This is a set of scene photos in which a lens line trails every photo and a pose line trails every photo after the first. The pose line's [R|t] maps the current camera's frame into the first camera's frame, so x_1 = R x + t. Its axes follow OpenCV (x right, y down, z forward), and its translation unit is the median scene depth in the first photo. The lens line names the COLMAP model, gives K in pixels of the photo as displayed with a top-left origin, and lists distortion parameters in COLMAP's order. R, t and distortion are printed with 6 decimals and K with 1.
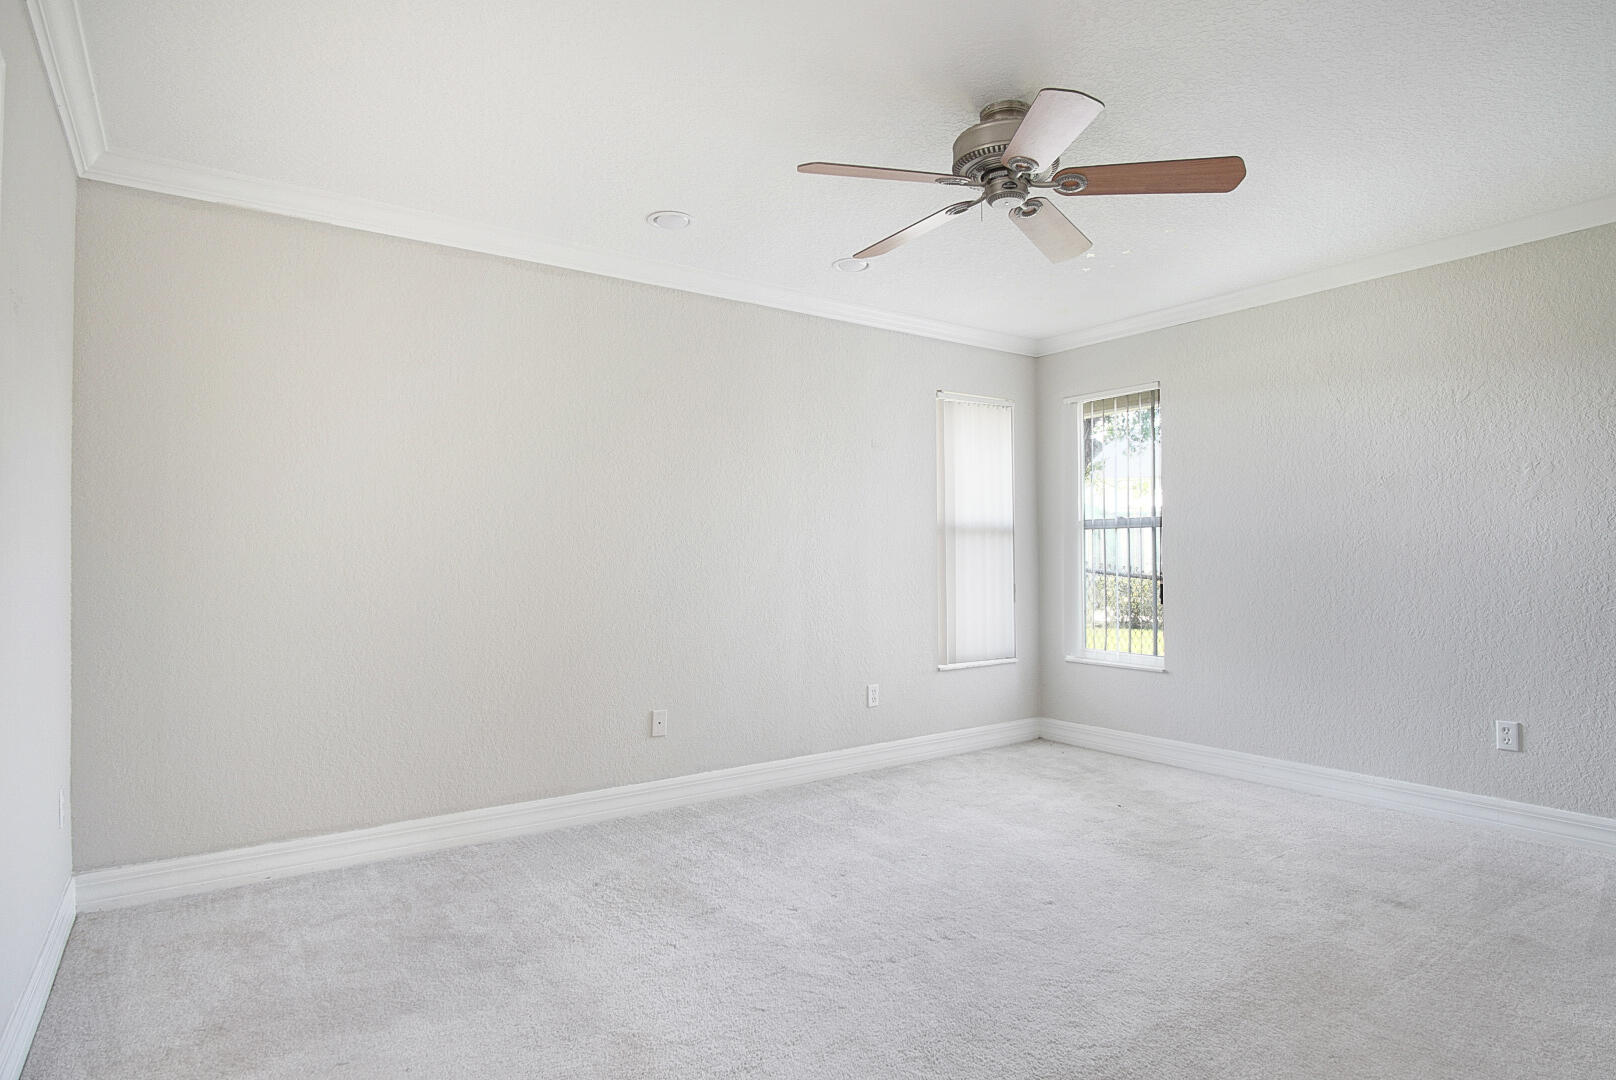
lens RADIAL K [[862.6, 0, 805.3], [0, 862.6, 546.5], [0, 0, 1]] dist [-0.028615, 0.002679]
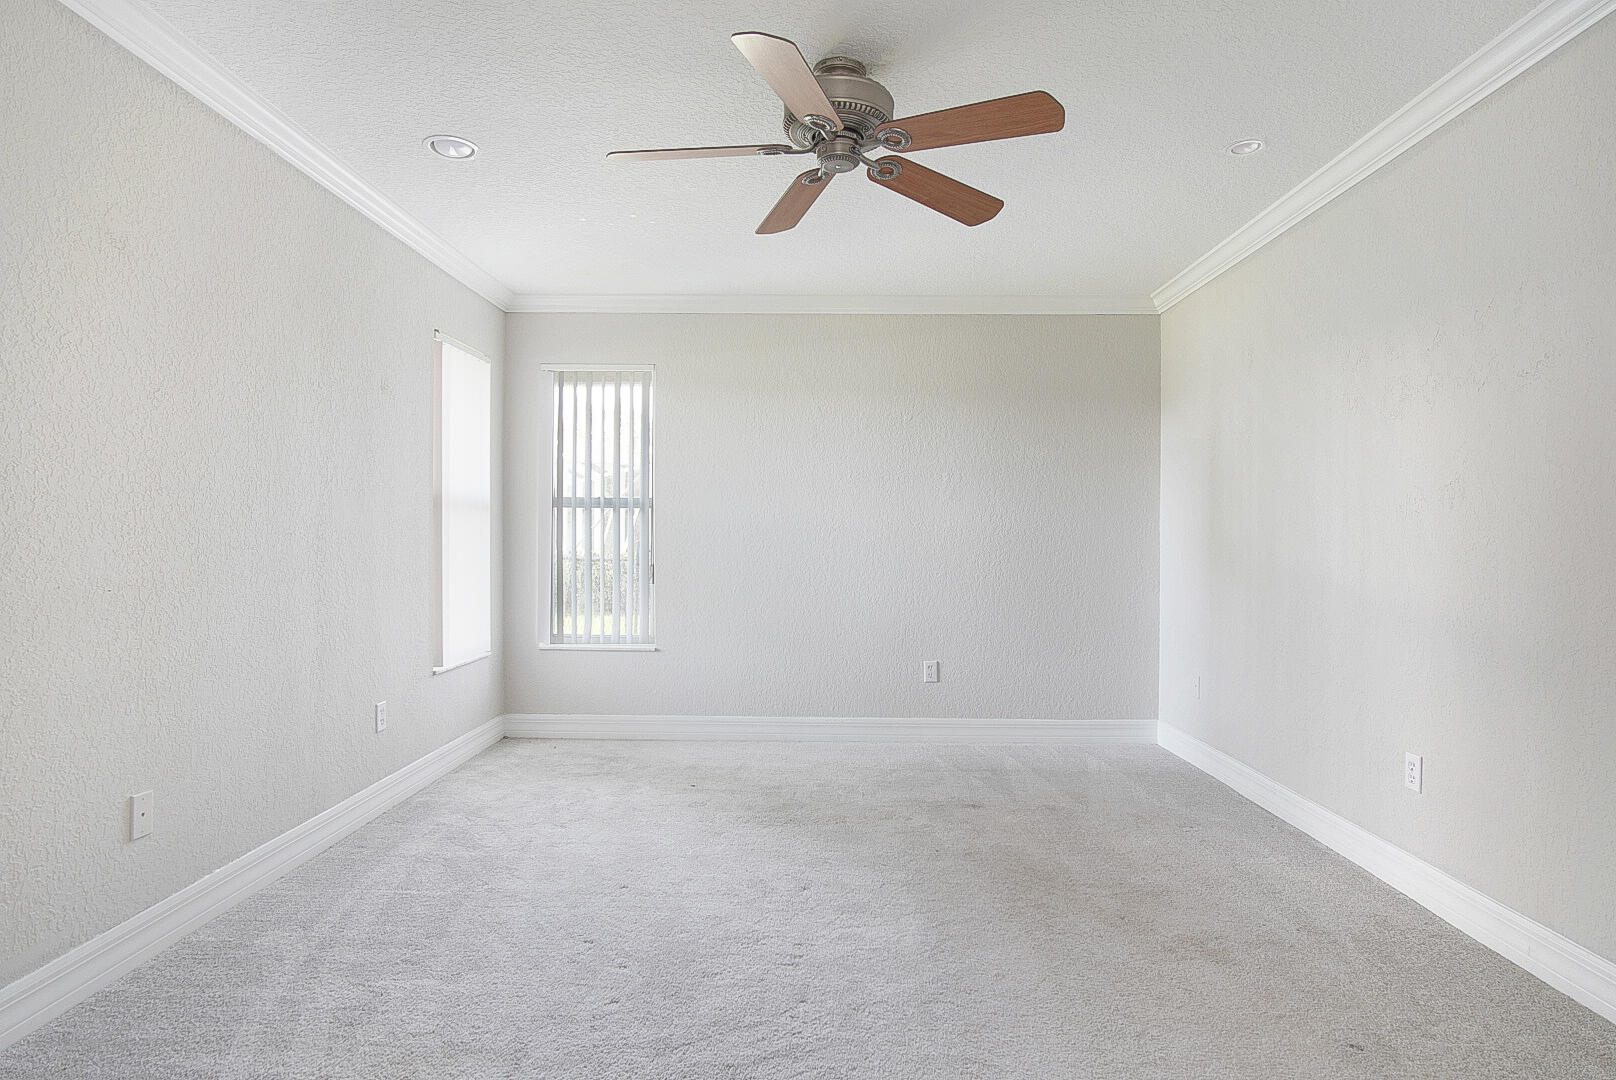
lens RADIAL K [[862.6, 0, 805.3], [0, 862.6, 546.5], [0, 0, 1]] dist [-0.028615, 0.002679]
pose [[0.594213, 0.001490, 0.804307, -0.296135], [-0.020922, 0.999689, 0.013605, 0.004825], [-0.804036, -0.024912, 0.594059, 0.243927]]
